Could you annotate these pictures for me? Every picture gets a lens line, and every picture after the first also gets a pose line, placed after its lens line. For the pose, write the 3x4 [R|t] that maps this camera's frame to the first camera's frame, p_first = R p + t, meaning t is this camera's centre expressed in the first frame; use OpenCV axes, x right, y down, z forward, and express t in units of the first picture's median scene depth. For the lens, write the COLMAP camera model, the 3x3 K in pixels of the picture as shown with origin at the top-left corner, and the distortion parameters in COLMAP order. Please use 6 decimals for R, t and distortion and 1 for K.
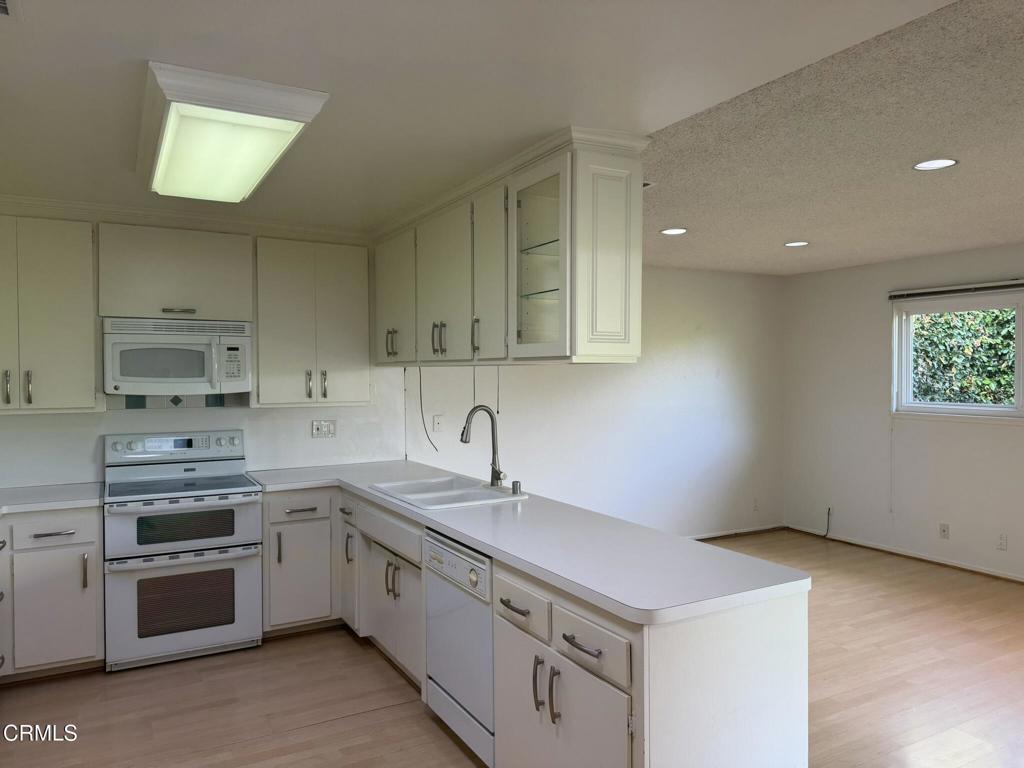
lens RADIAL K [[717.6, 0, 501.4], [0, 717.6, 389.8], [0, 0, 1]] dist [0.032277, -0.036098]
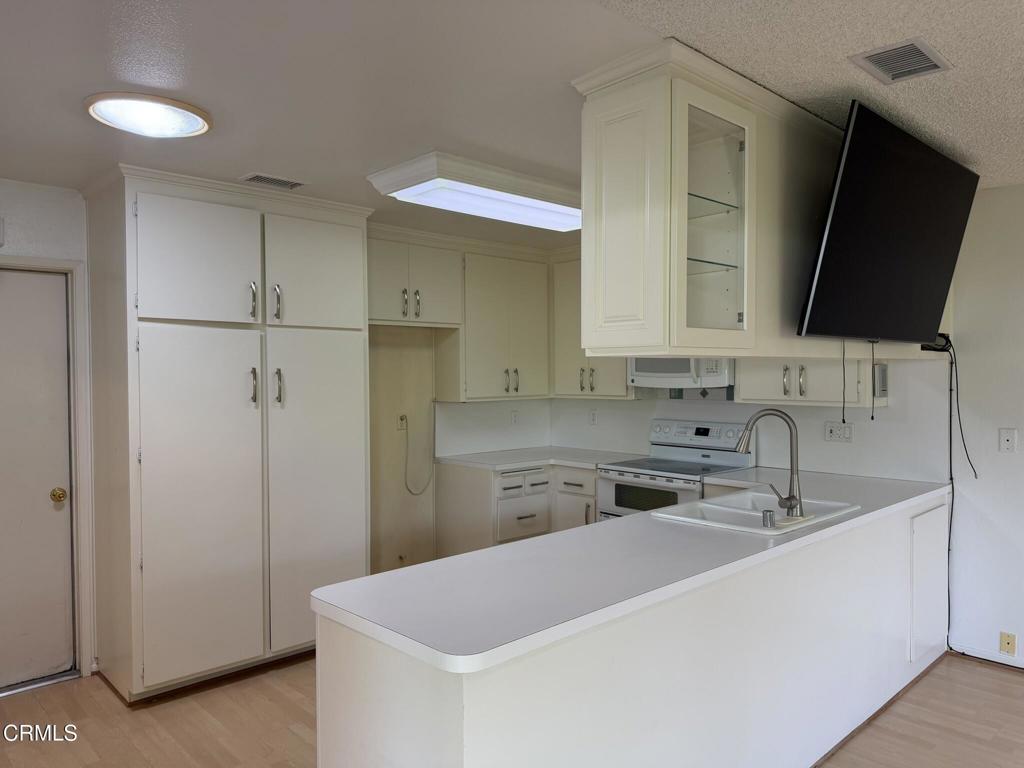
lens RADIAL K [[717.6, 0, 505.6], [0, 717.6, 382.3], [0, 0, 1]] dist [0.032277, -0.036098]
pose [[0.249913, 0.017385, -0.968112, 0.617679], [-0.016458, 0.999771, 0.013705, -0.013851], [0.968128, 0.012508, 0.250142, 0.463040]]
